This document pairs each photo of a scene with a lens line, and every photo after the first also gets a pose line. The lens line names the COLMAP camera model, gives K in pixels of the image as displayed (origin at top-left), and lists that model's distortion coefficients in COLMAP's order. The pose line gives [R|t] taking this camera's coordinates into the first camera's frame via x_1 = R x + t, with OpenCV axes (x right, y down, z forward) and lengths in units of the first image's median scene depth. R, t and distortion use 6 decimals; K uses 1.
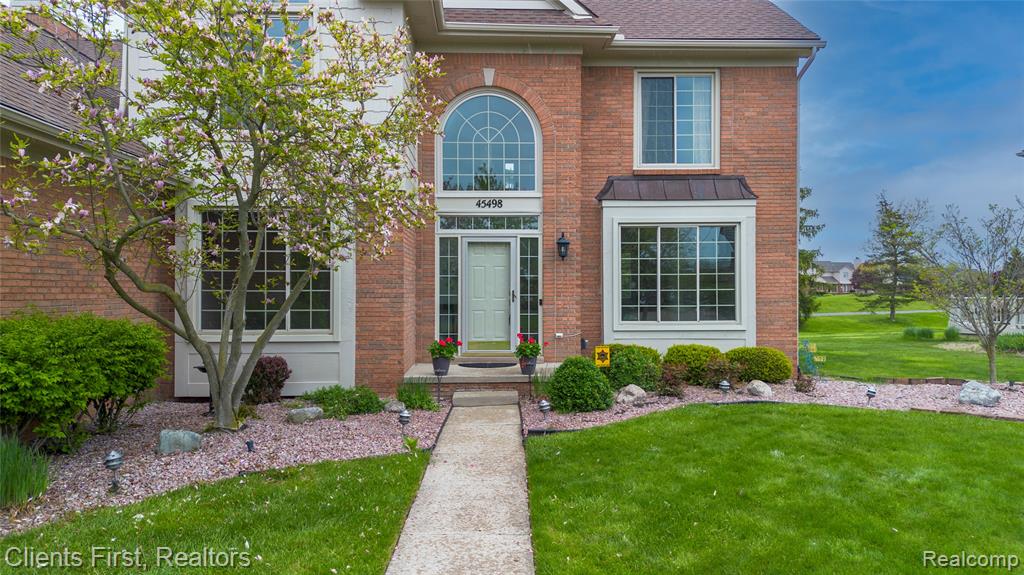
lens RADIAL K [[722.7, 0, 513.2], [0, 722.7, 288.9], [0, 0, 1]] dist [0.063092, -0.048026]
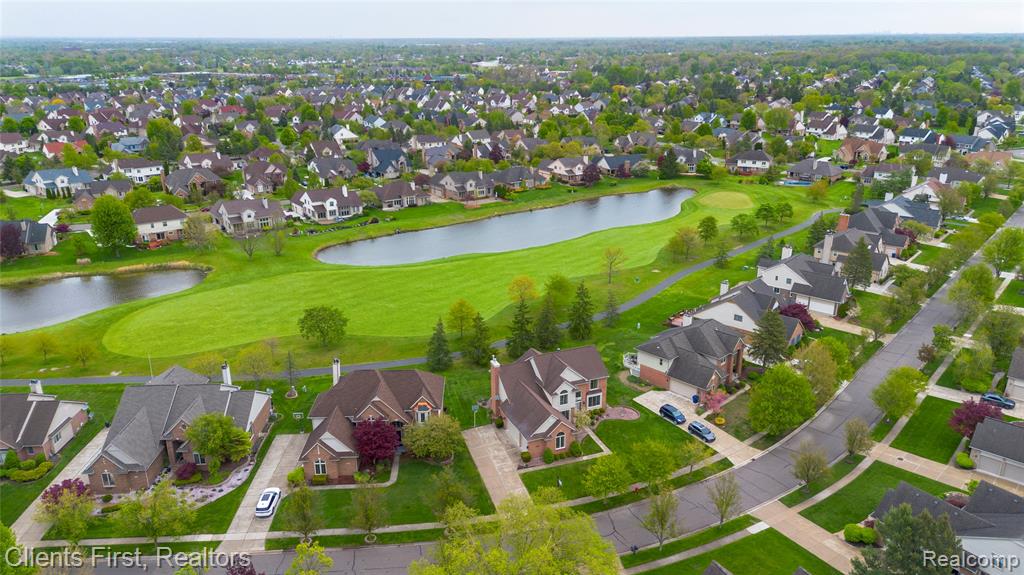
lens RADIAL K [[722.7, 0, 514.9], [0, 722.7, 280.1], [0, 0, 1]] dist [0.063092, -0.048026]
pose [[0.931380, -0.122037, 0.342984, -3.509051], [0.008683, 0.949318, 0.314198, -4.193559], [-0.363944, -0.289660, 0.885235, -6.017080]]
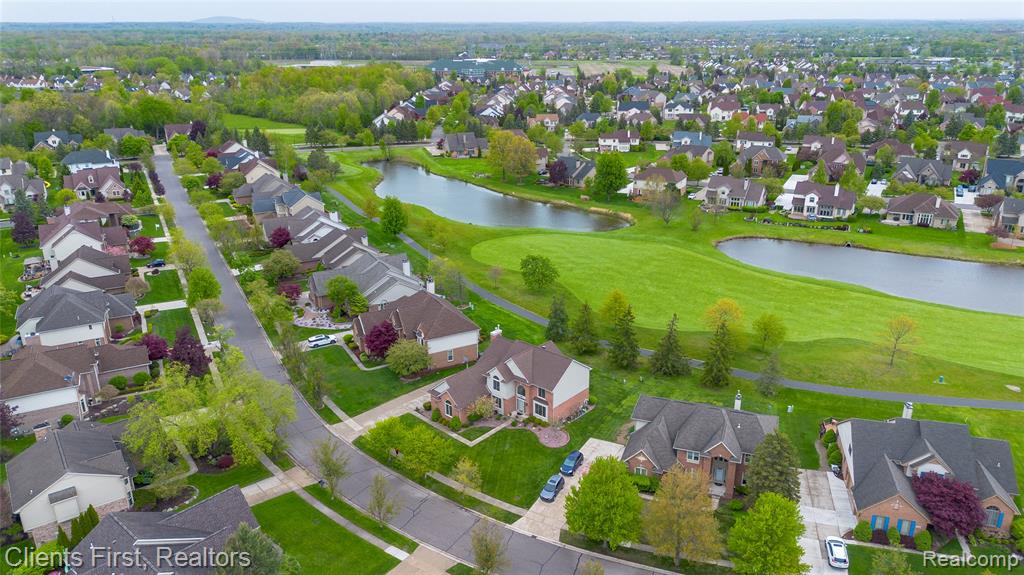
lens RADIAL K [[722.7, 0, 516.8], [0, 722.7, 280.9], [0, 0, 1]] dist [0.063092, -0.048026]
pose [[0.732136, 0.219035, -0.644981, 5.064560], [0.005824, 0.944841, 0.327478, -4.148986], [0.681133, -0.243515, 0.690477, -4.560606]]
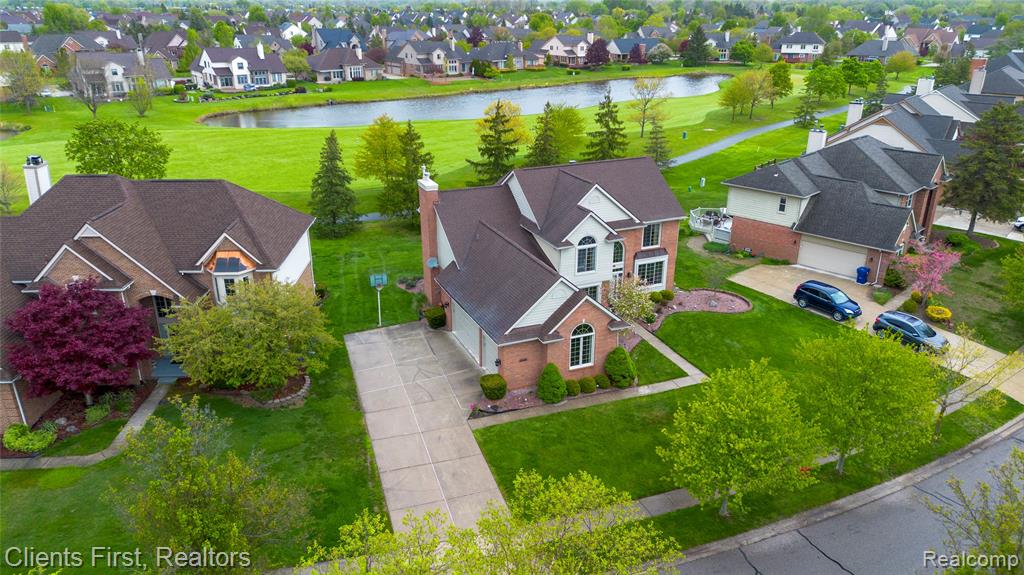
lens RADIAL K [[722.7, 0, 510.3], [0, 722.7, 292.6], [0, 0, 1]] dist [0.063092, -0.048026]
pose [[0.929220, -0.143482, 0.340535, -1.856144], [0.006264, 0.927523, 0.373713, -1.420211], [-0.369475, -0.345128, 0.862772, -2.185031]]
